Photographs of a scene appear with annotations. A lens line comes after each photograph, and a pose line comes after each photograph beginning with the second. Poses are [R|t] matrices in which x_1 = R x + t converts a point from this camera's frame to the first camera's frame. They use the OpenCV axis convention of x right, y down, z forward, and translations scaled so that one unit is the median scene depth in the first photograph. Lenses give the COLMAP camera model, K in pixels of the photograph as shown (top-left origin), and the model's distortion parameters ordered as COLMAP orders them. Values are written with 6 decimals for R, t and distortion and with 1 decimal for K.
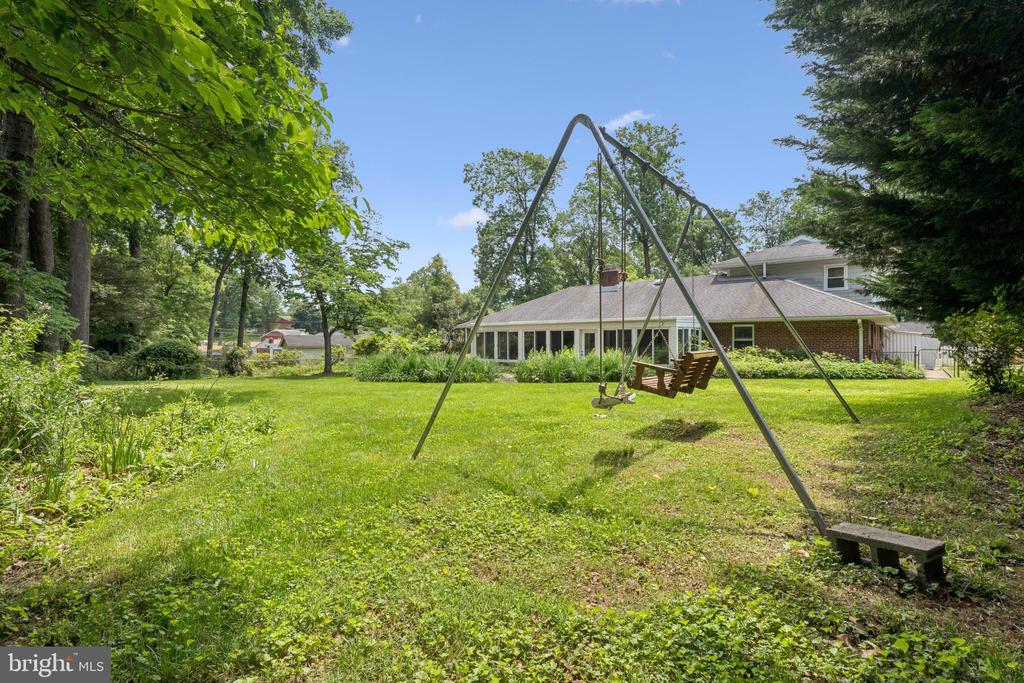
lens RADIAL K [[474.9, 0, 506.6], [0, 474.9, 338.0], [0, 0, 1]] dist [-0.003594, -0.000507]
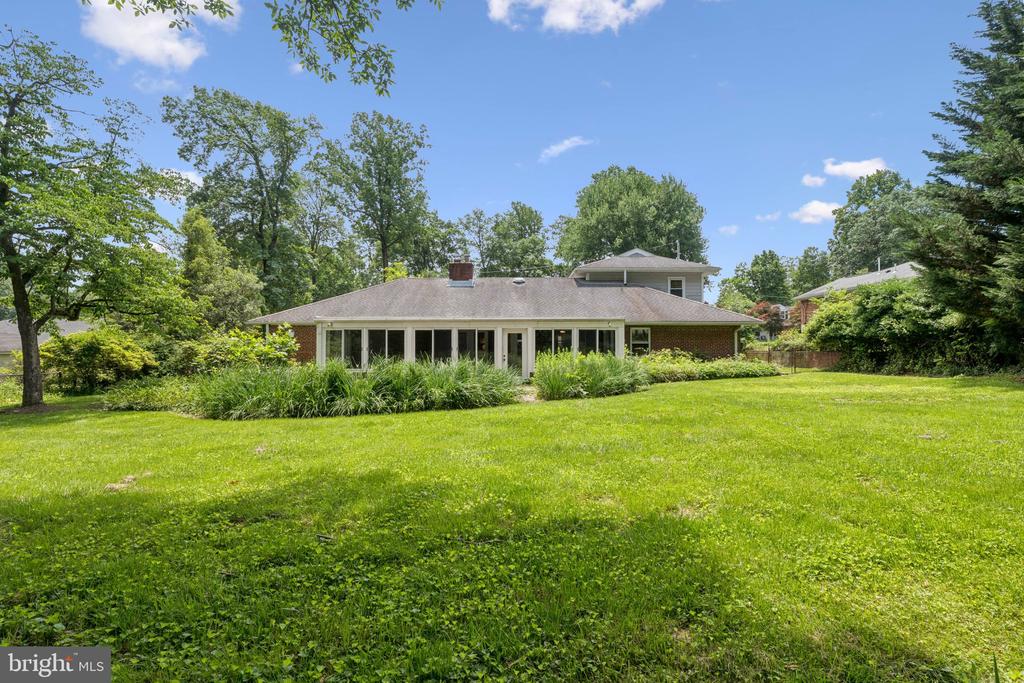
lens RADIAL K [[474.9, 0, 506.2], [0, 474.9, 346.9], [0, 0, 1]] dist [-0.003594, -0.000507]
pose [[0.787529, 0.000190, 0.616278, -0.303722], [-0.004893, 0.999970, 0.005944, 0.007410], [-0.616258, -0.007696, 0.787506, 0.316819]]
